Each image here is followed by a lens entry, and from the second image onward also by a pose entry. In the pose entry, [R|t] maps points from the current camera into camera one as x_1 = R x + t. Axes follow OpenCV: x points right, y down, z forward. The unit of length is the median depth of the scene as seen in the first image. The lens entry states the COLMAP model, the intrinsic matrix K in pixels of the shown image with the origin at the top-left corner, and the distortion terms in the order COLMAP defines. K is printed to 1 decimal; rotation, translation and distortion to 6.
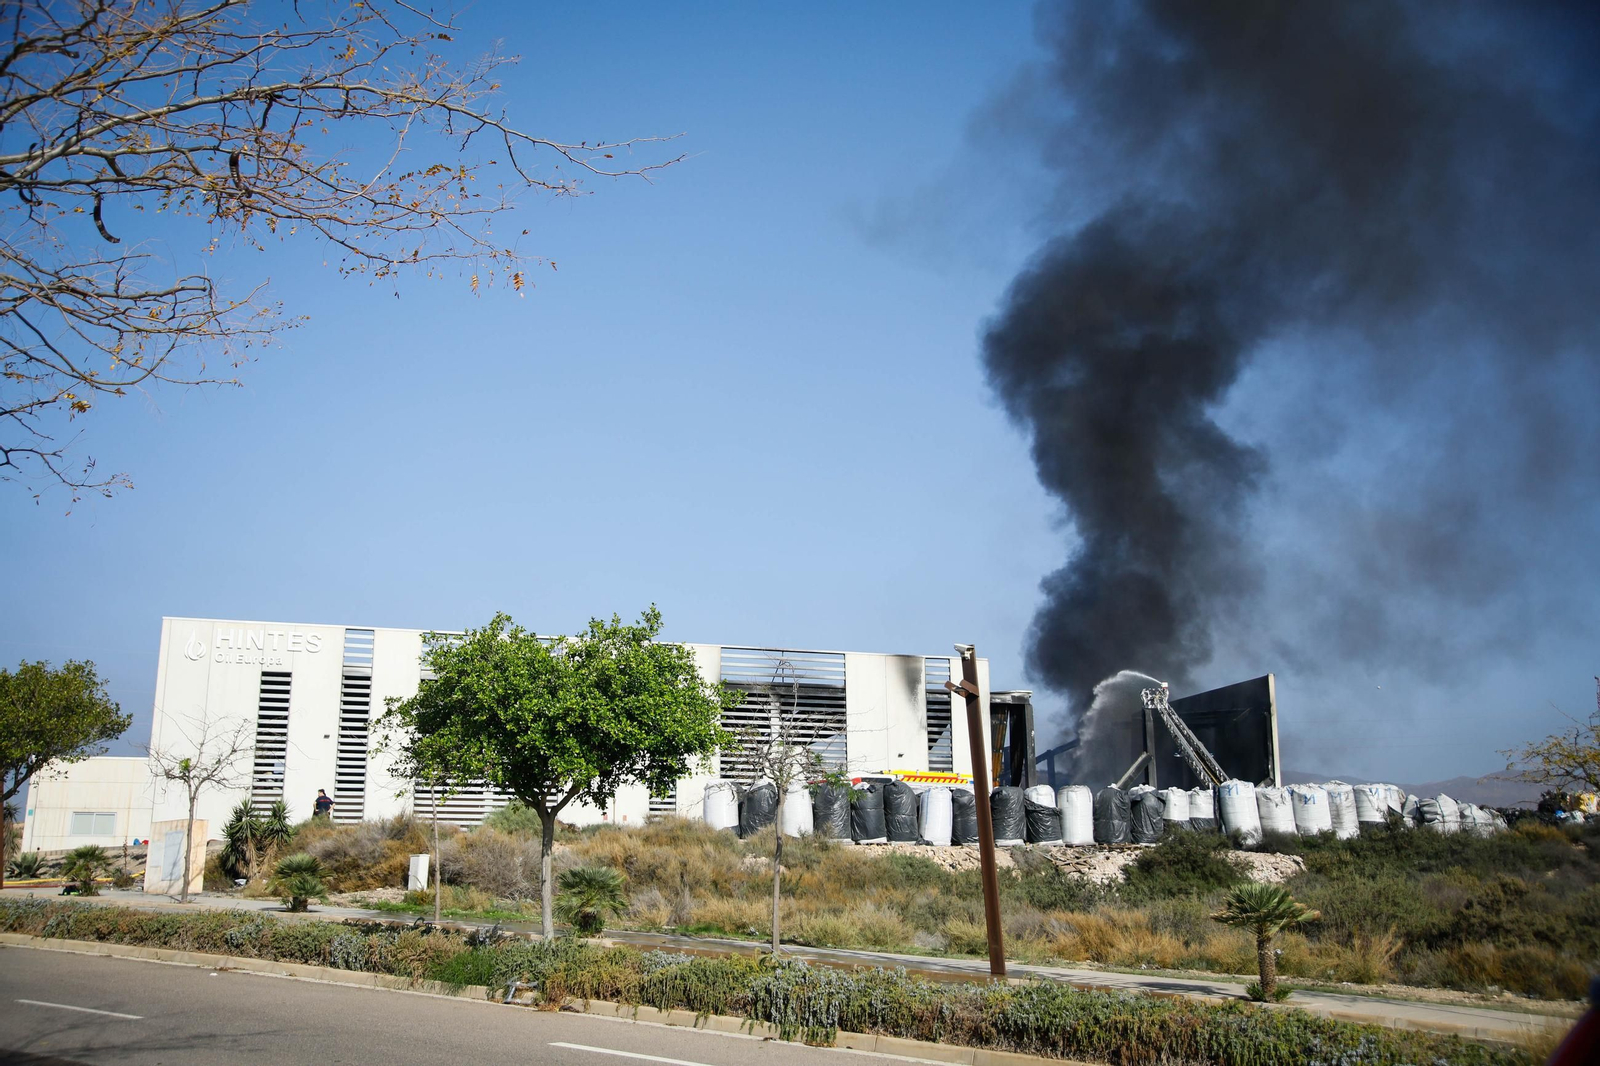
lens RADIAL K [[1582.7, 0, 790.8], [0, 1582.7, 539.5], [0, 0, 1]] dist [0.047599, 0.000000]
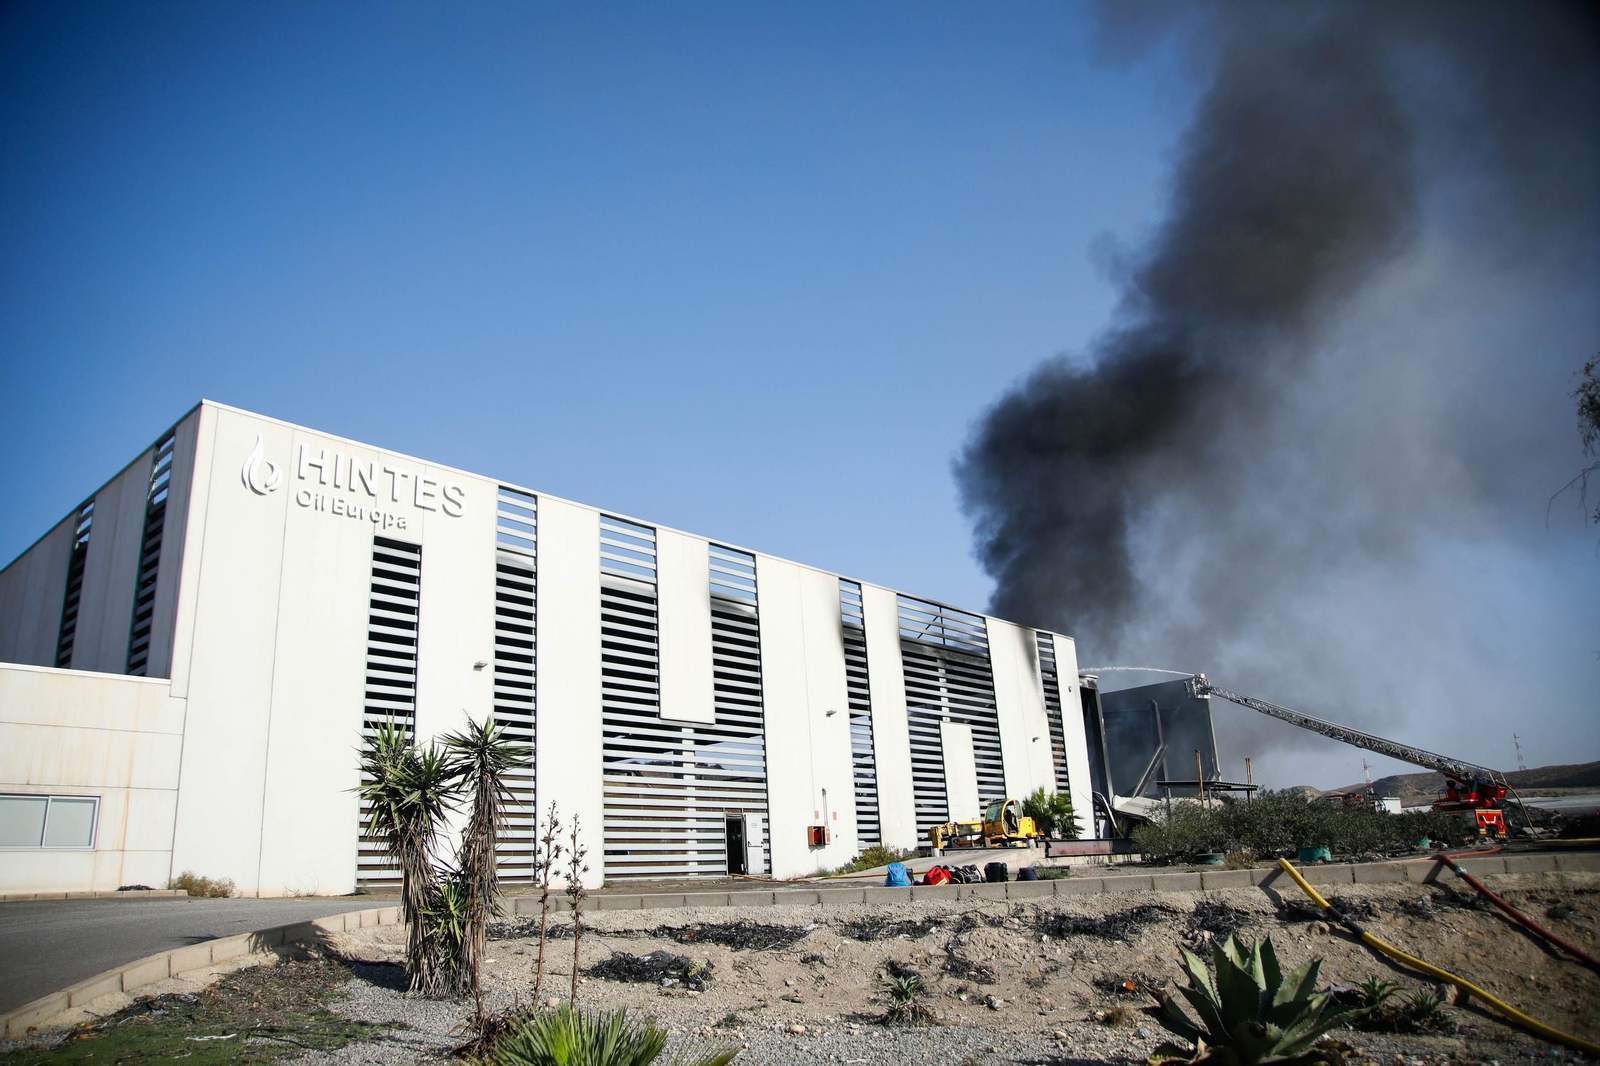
lens RADIAL K [[1114.5, 0, 801.7], [0, 1114.5, 531.1], [0, 0, 1]] dist [-0.111210, 0.079915]
pose [[0.846585, 0.124002, 0.517607, -0.395785], [-0.078938, 0.990979, -0.108298, 0.108198], [-0.526367, 0.050825, 0.848737, 0.604484]]
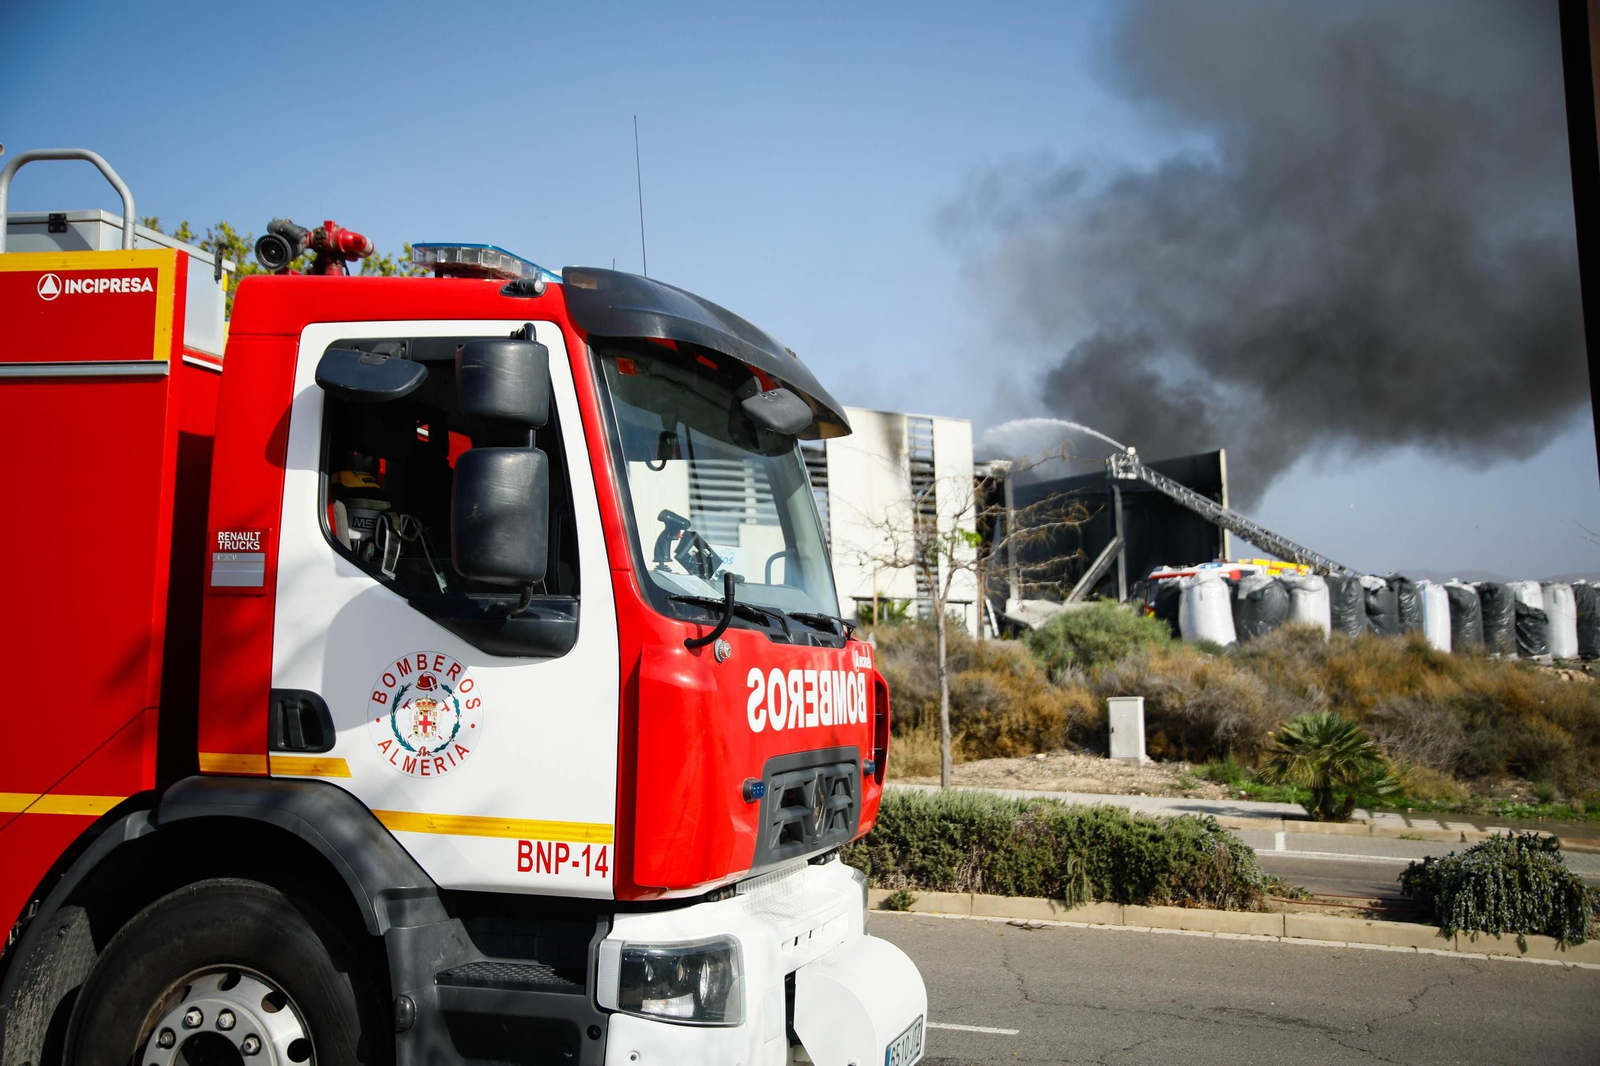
lens RADIAL K [[1721.4, 0, 796.9], [0, 1721.4, 545.9], [0, 0, 1]] dist [0.137562, 0.000000]
pose [[0.927153, 0.009379, 0.374564, -0.319310], [-0.060891, 0.990169, 0.125930, 0.038115], [-0.369701, -0.139564, 0.918609, 0.253604]]
